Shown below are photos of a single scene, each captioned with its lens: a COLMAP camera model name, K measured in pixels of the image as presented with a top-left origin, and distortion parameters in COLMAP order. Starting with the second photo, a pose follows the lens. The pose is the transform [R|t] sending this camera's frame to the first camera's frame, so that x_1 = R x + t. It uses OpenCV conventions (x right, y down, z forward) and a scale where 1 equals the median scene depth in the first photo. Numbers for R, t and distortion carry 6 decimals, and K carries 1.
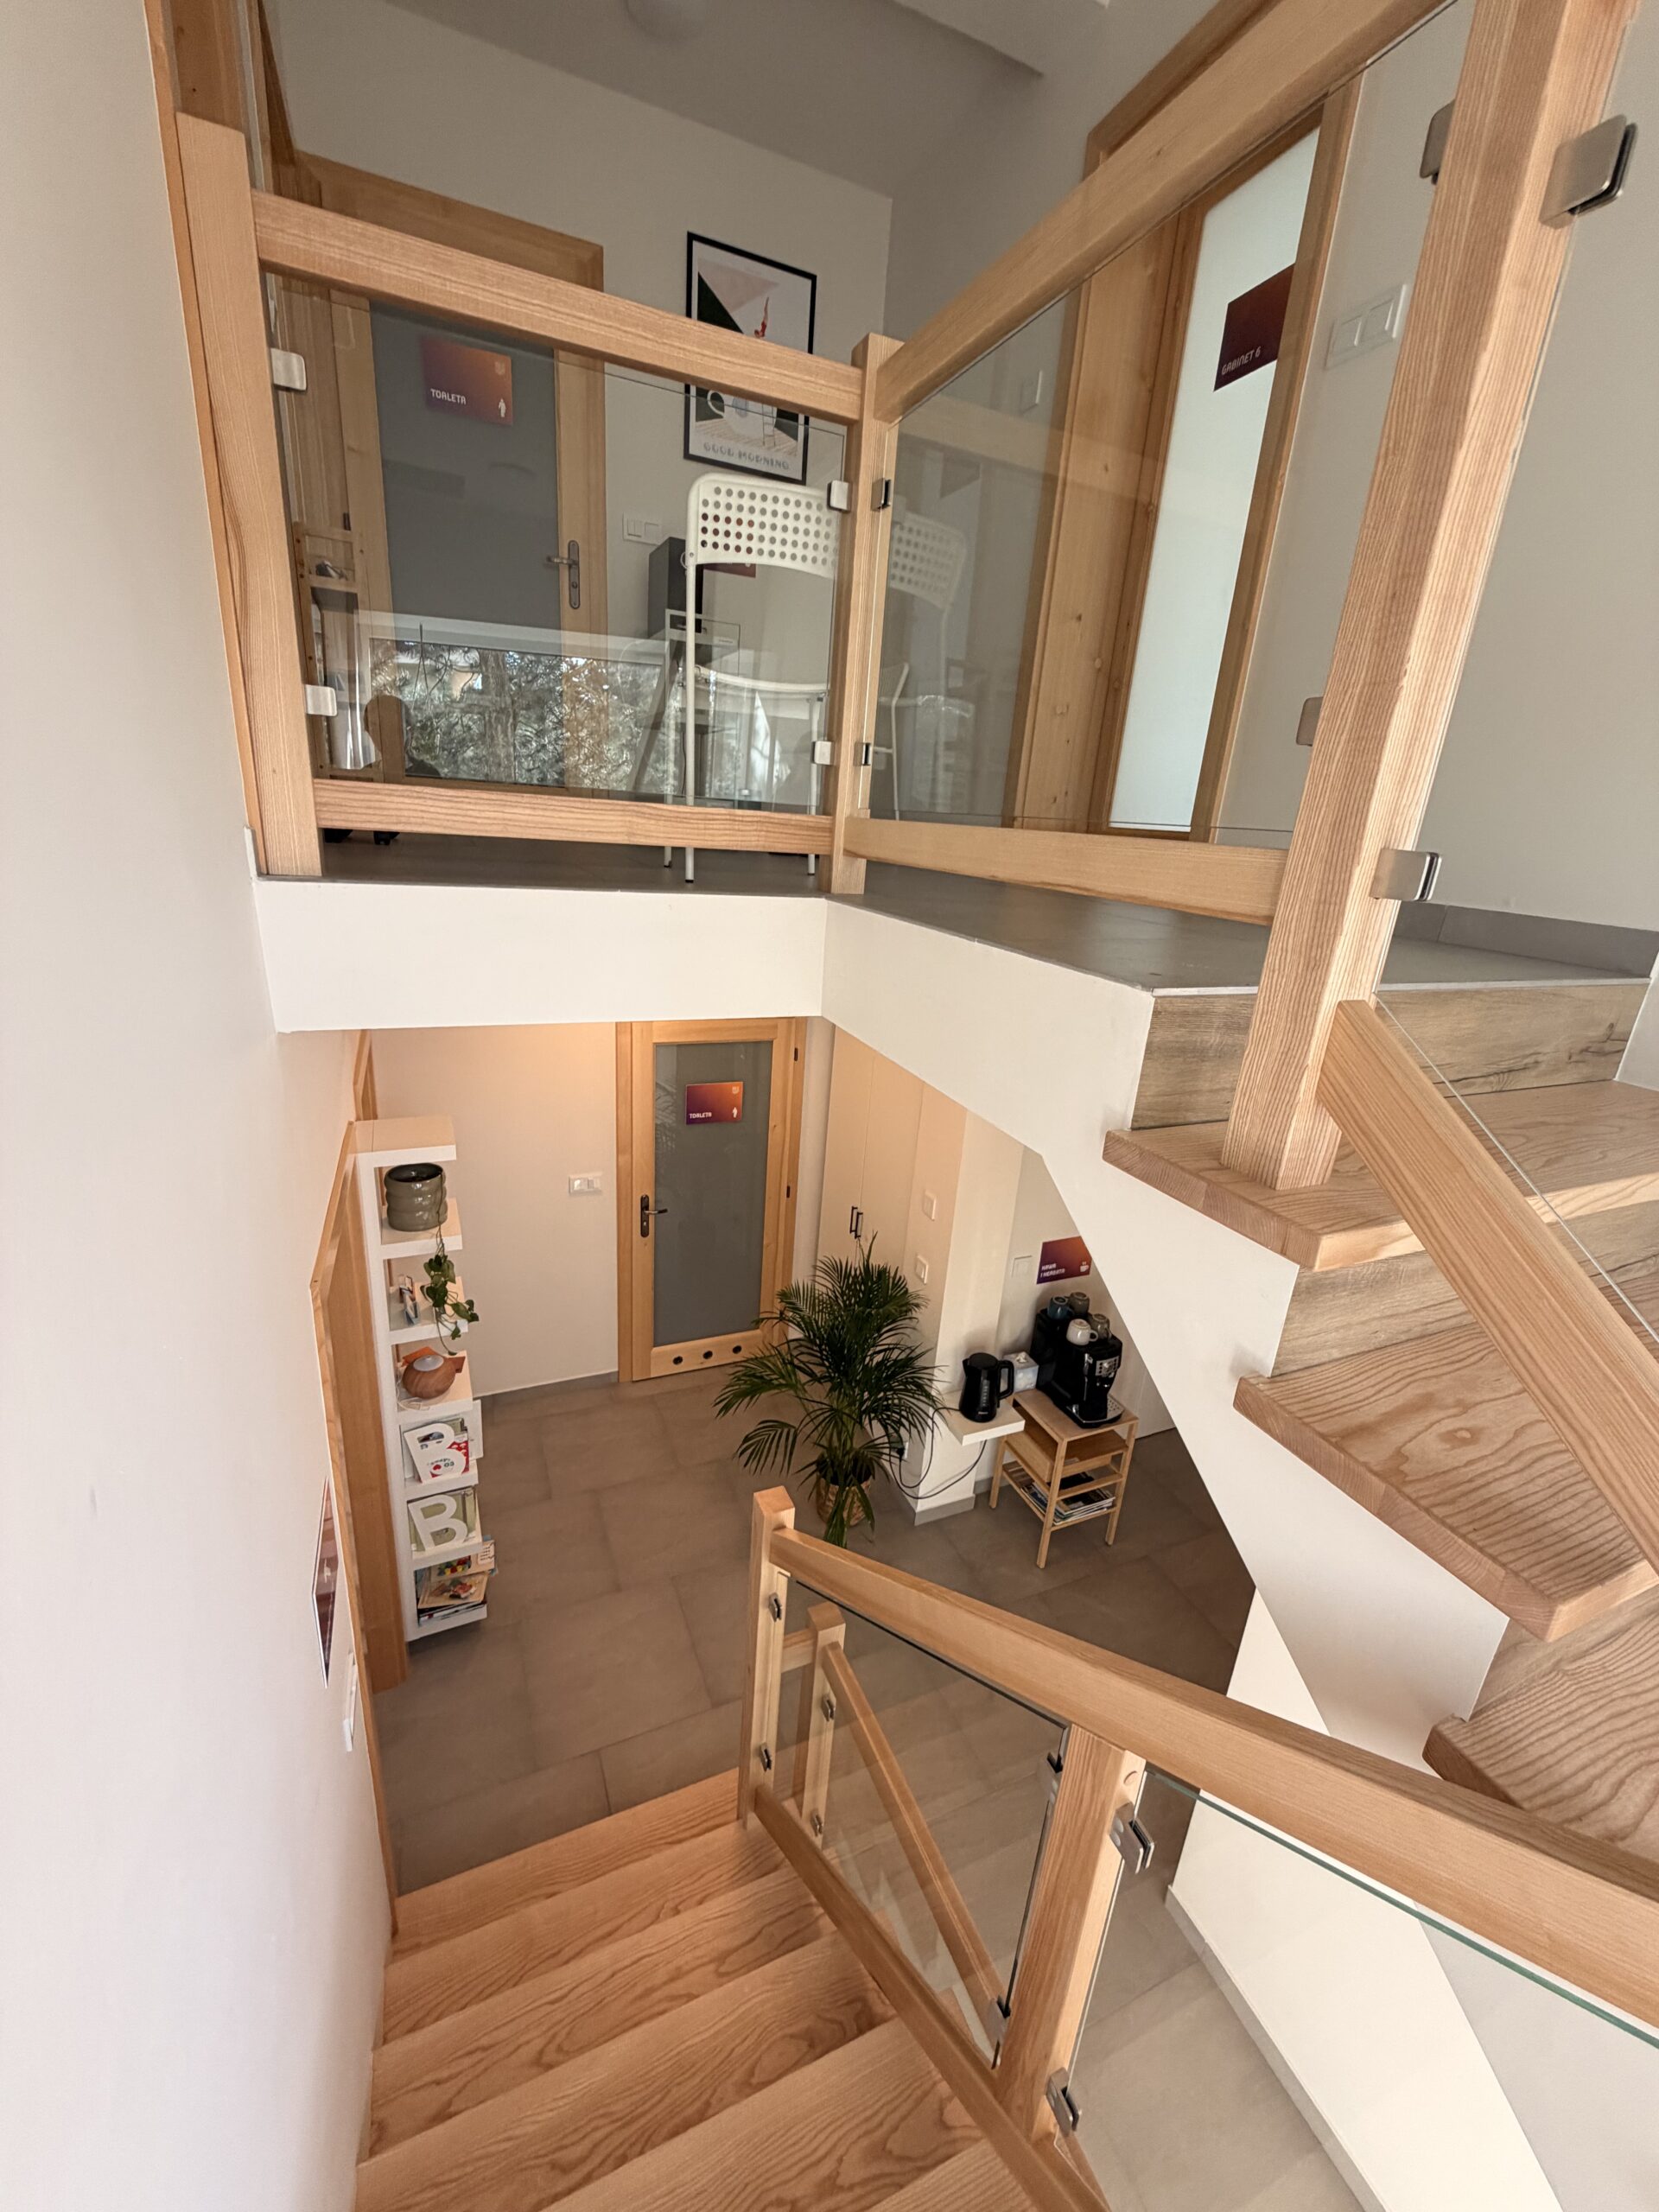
lens RADIAL K [[879.2, 0, 830.4], [0, 879.2, 1101.6], [0, 0, 1]] dist [0.000233, 0.001214]
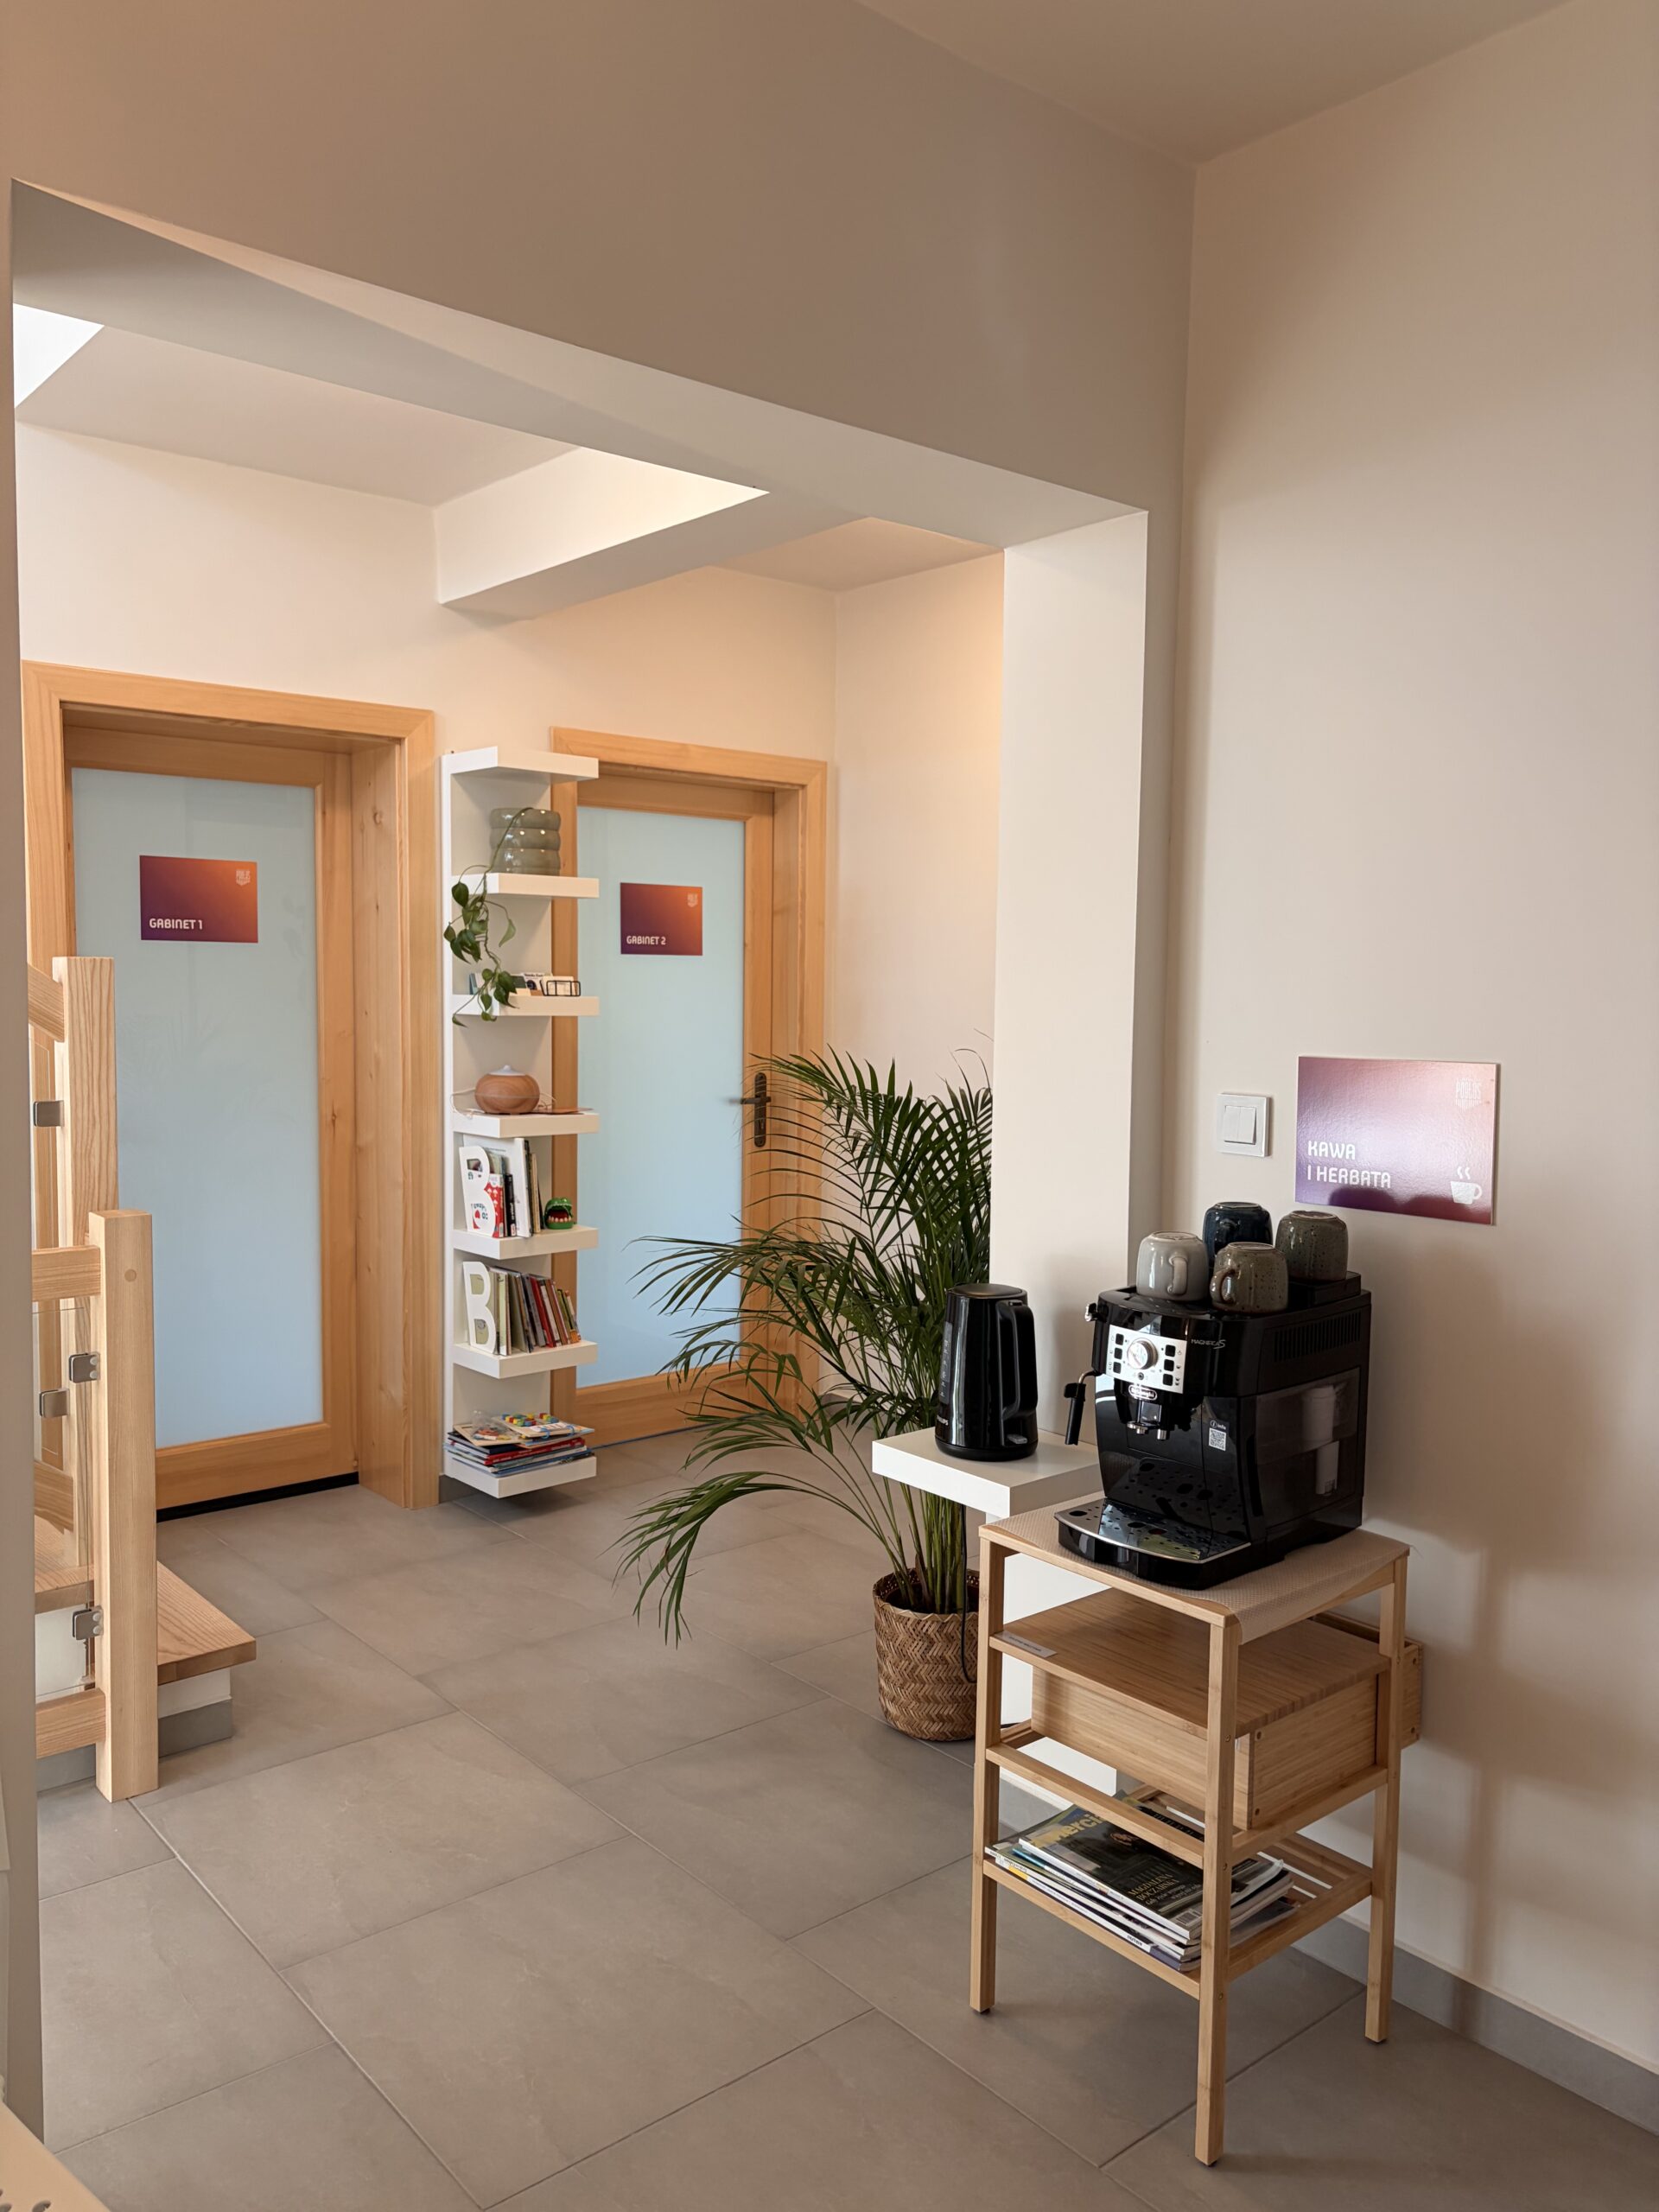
lens RADIAL K [[1666.3, 0, 826.4], [0, 1666.3, 1111.8], [0, 0, 1]] dist [0.034784, -0.024727]
pose [[0.281001, 0.011204, -0.959642, 1.000920], [-0.287623, 0.954952, -0.073072, 0.350401], [0.915594, 0.296548, 0.271565, 0.859969]]
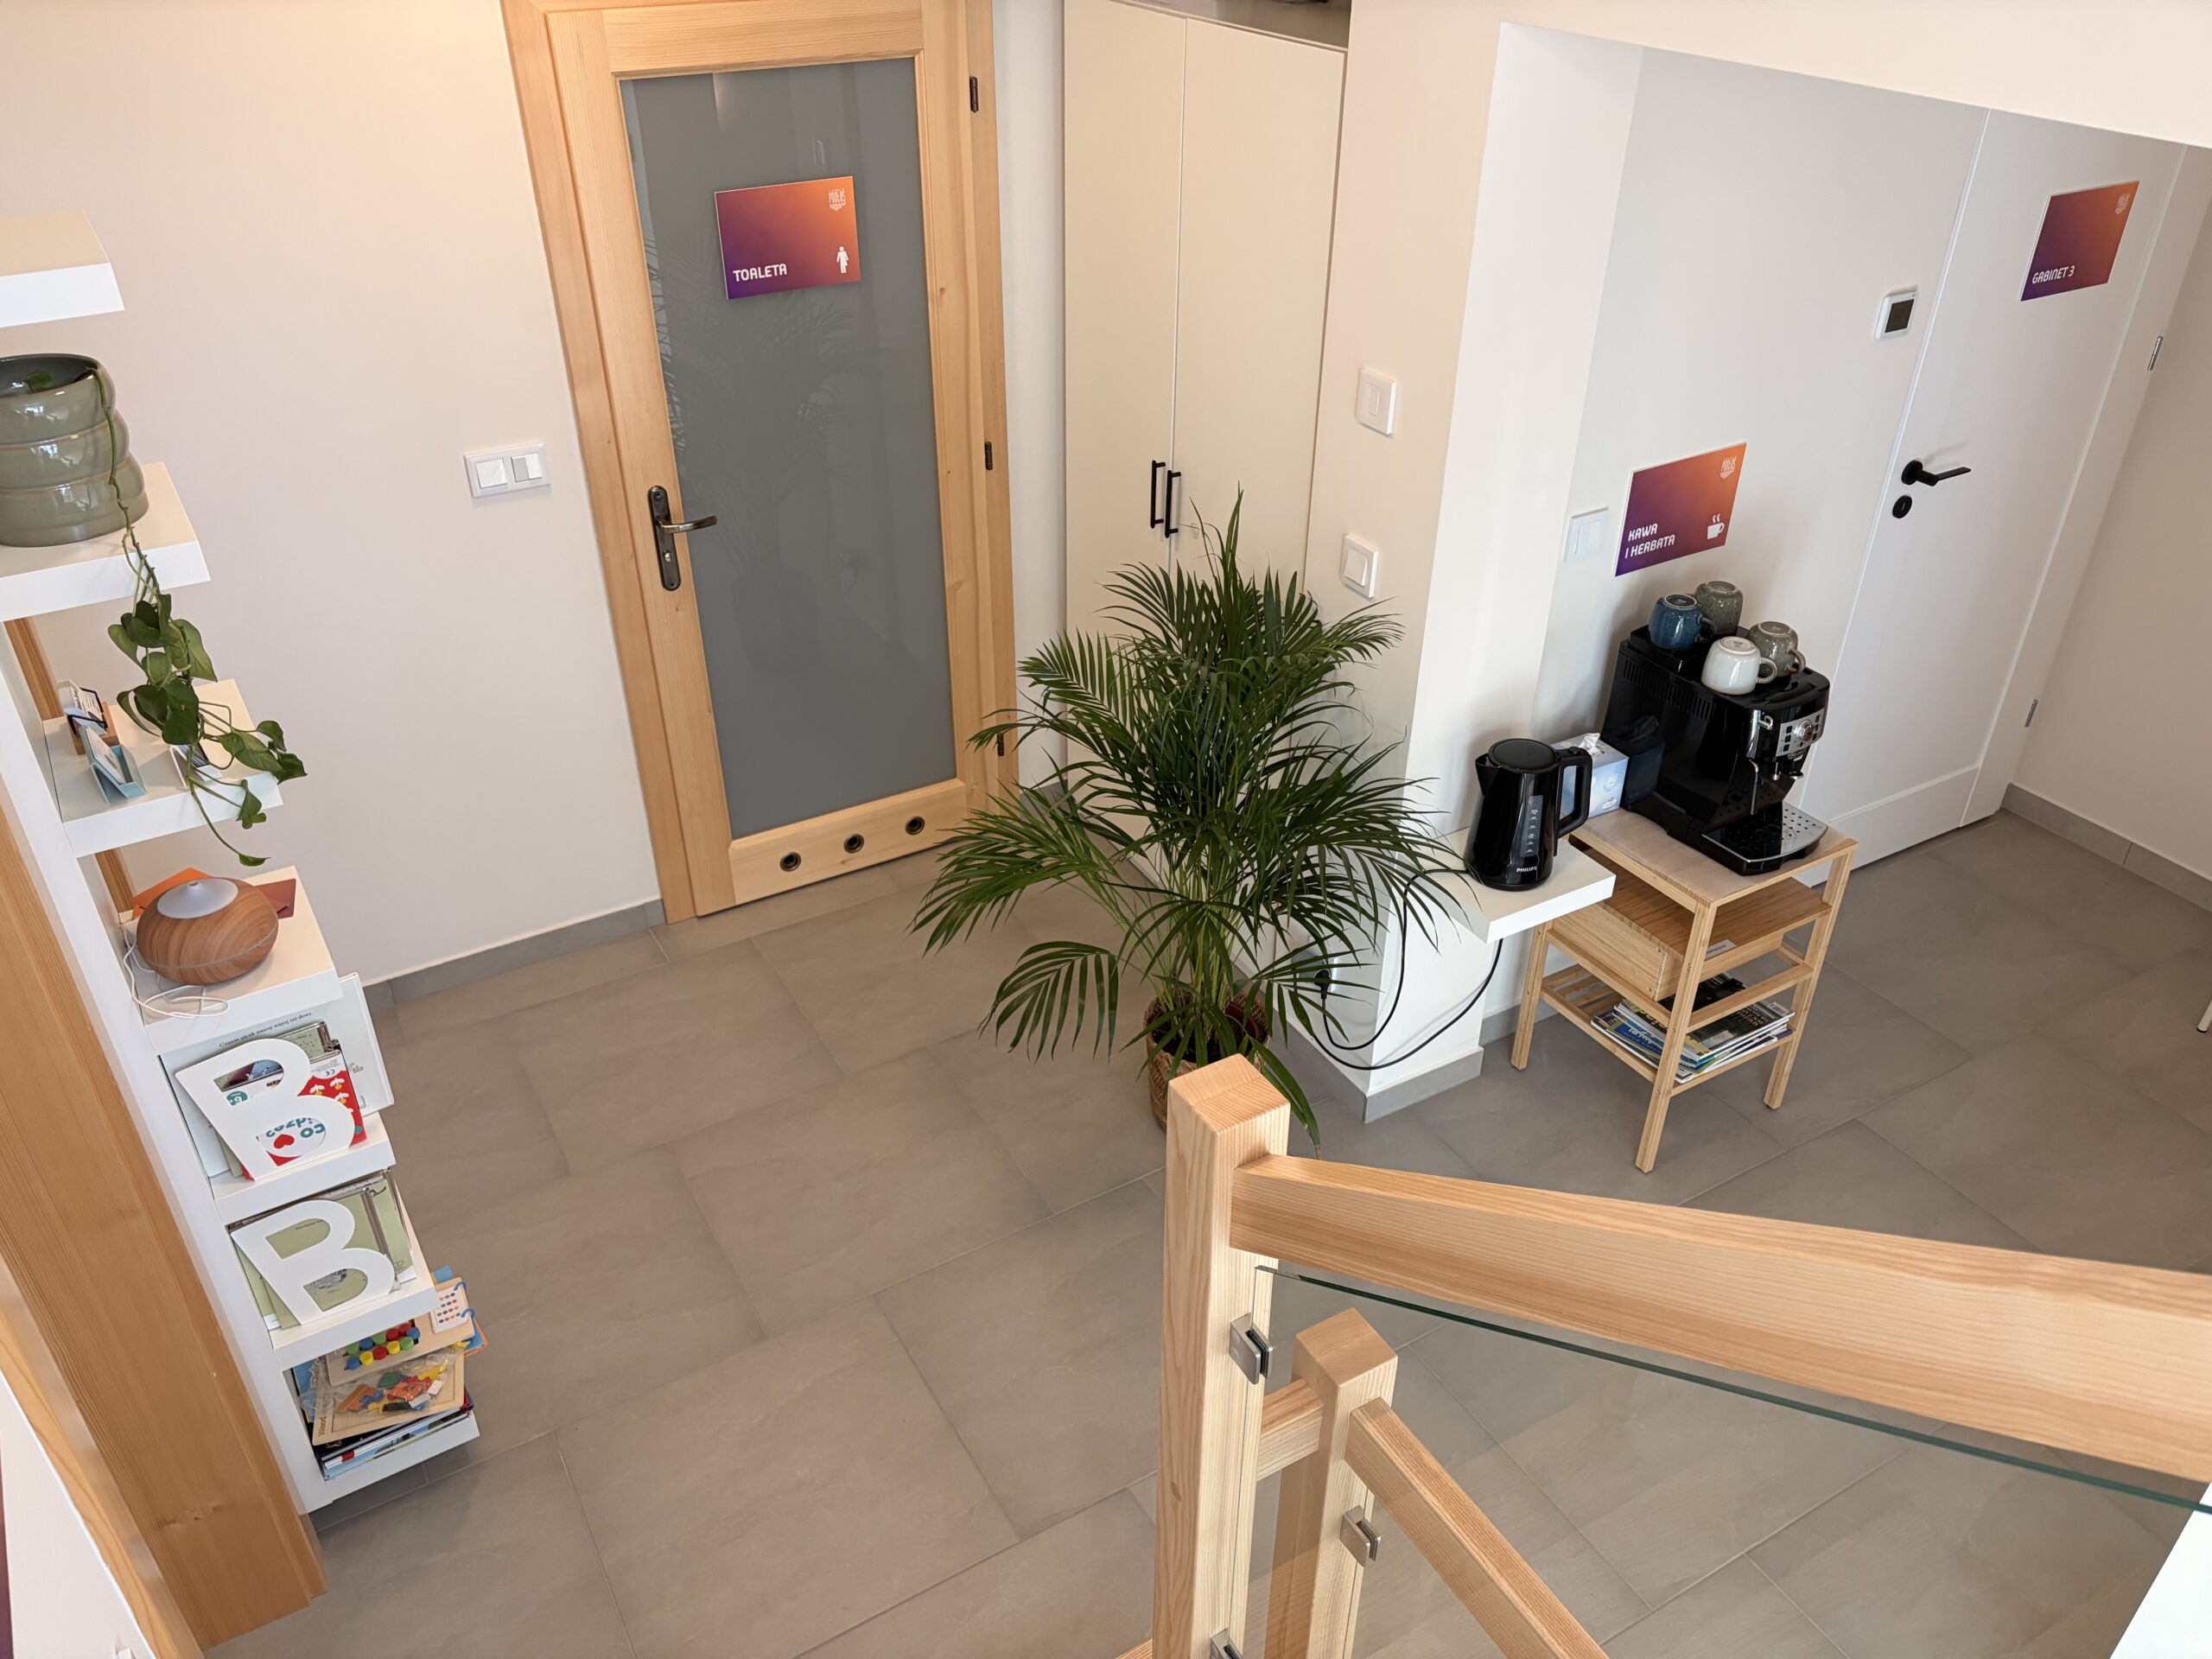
lens RADIAL K [[1666.3, 0, 1099.5], [0, 1666.3, 847.6], [0, 0, 1]] dist [0.034784, -0.024727]
pose [[0.991074, -0.119683, 0.058727, -0.103475], [0.099758, 0.958002, 0.268849, 0.115302], [-0.088437, -0.260590, 0.961390, 0.256963]]
